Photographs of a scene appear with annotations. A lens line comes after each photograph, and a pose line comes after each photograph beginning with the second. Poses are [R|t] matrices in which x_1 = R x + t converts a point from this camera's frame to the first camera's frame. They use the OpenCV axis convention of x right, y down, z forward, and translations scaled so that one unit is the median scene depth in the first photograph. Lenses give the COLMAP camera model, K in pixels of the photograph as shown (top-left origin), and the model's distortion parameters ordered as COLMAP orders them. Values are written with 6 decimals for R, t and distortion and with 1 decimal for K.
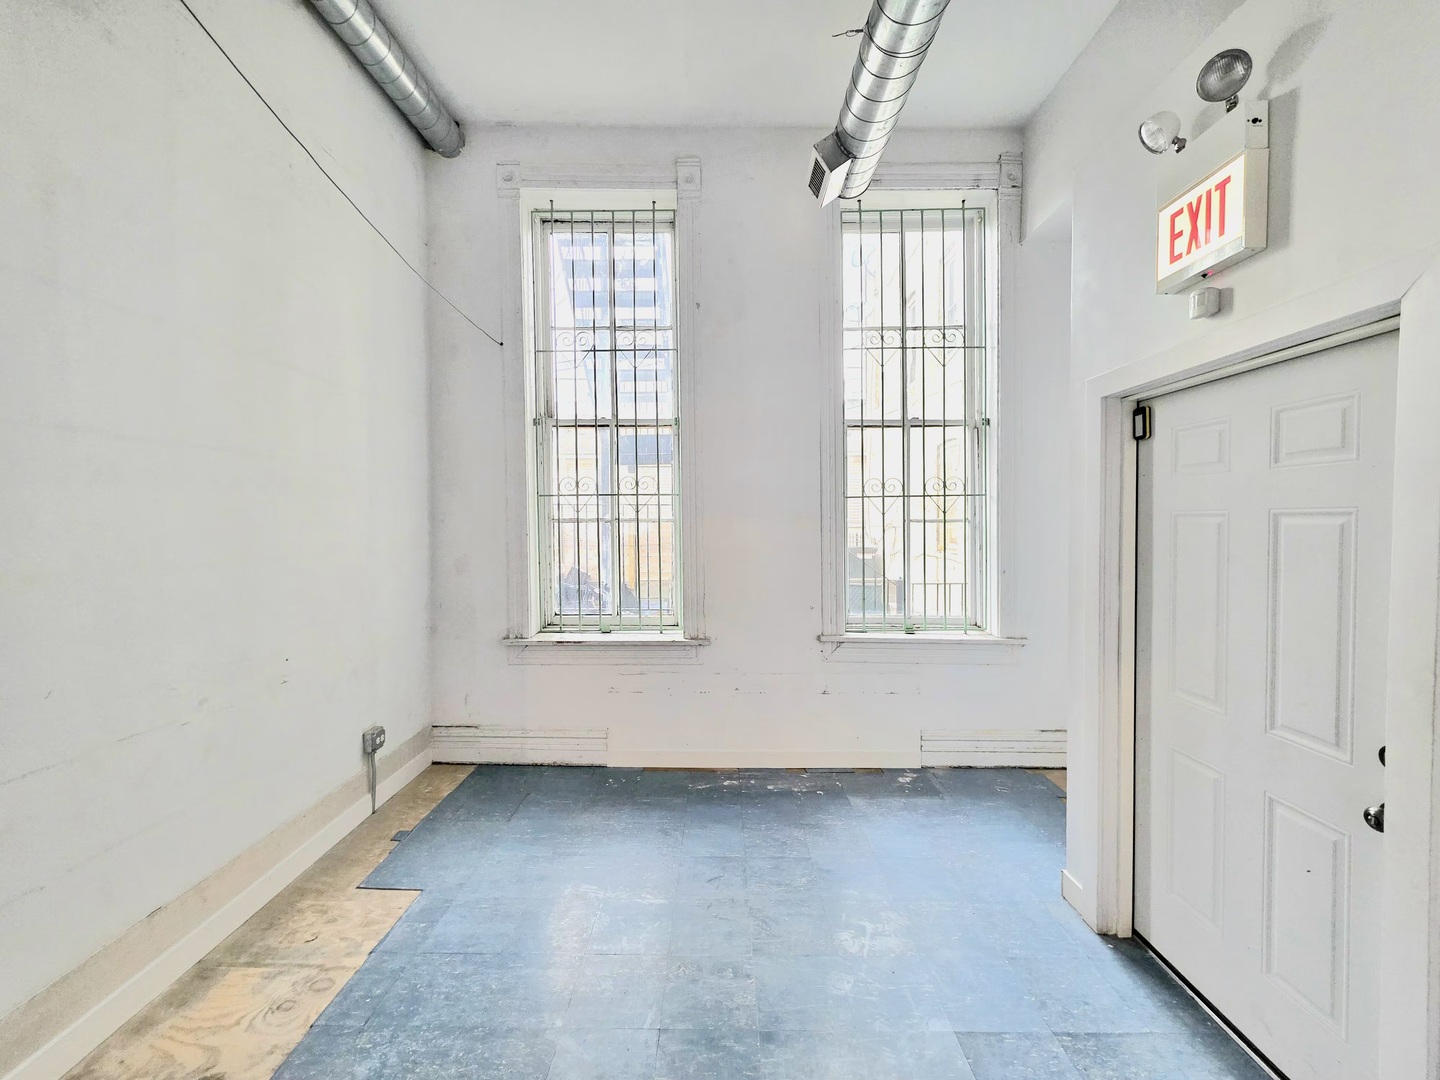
lens RADIAL K [[569.4, 0, 722.0], [0, 569.4, 536.9], [0, 0, 1]] dist [0.002596, 0.000293]
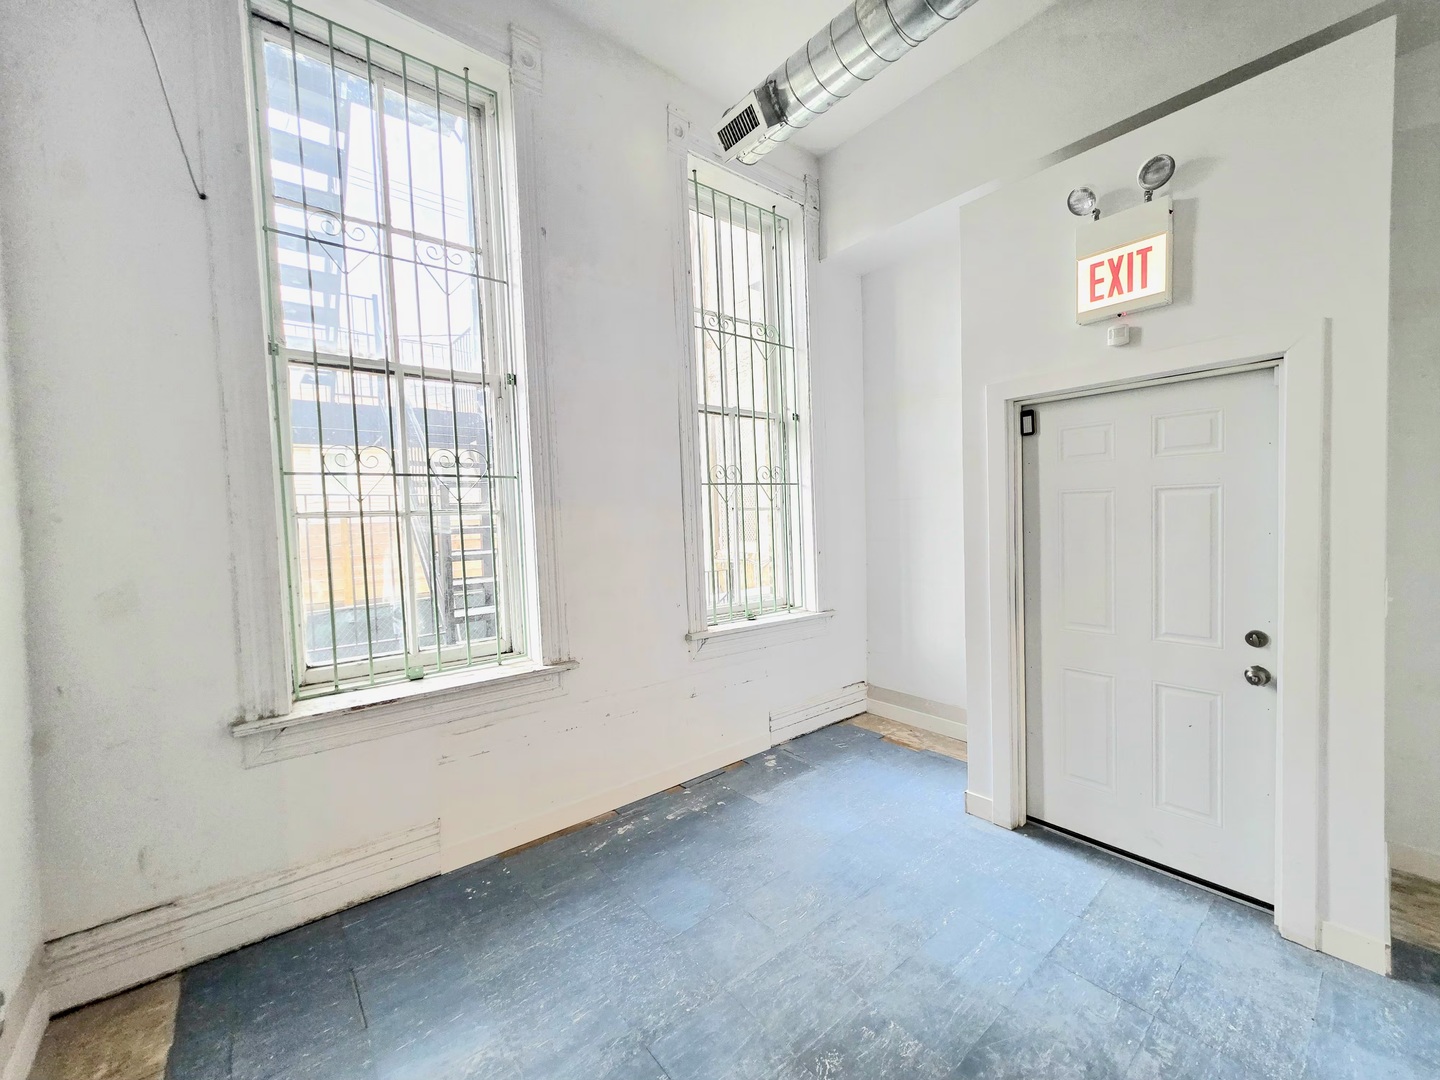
lens RADIAL K [[569.4, 0, 722.0], [0, 569.4, 536.9], [0, 0, 1]] dist [0.002596, 0.000293]
pose [[0.772991, -0.042894, 0.632965, -0.385592], [0.043154, 0.998956, 0.014995, 0.005249], [-0.632947, 0.015724, 0.774035, 0.275180]]
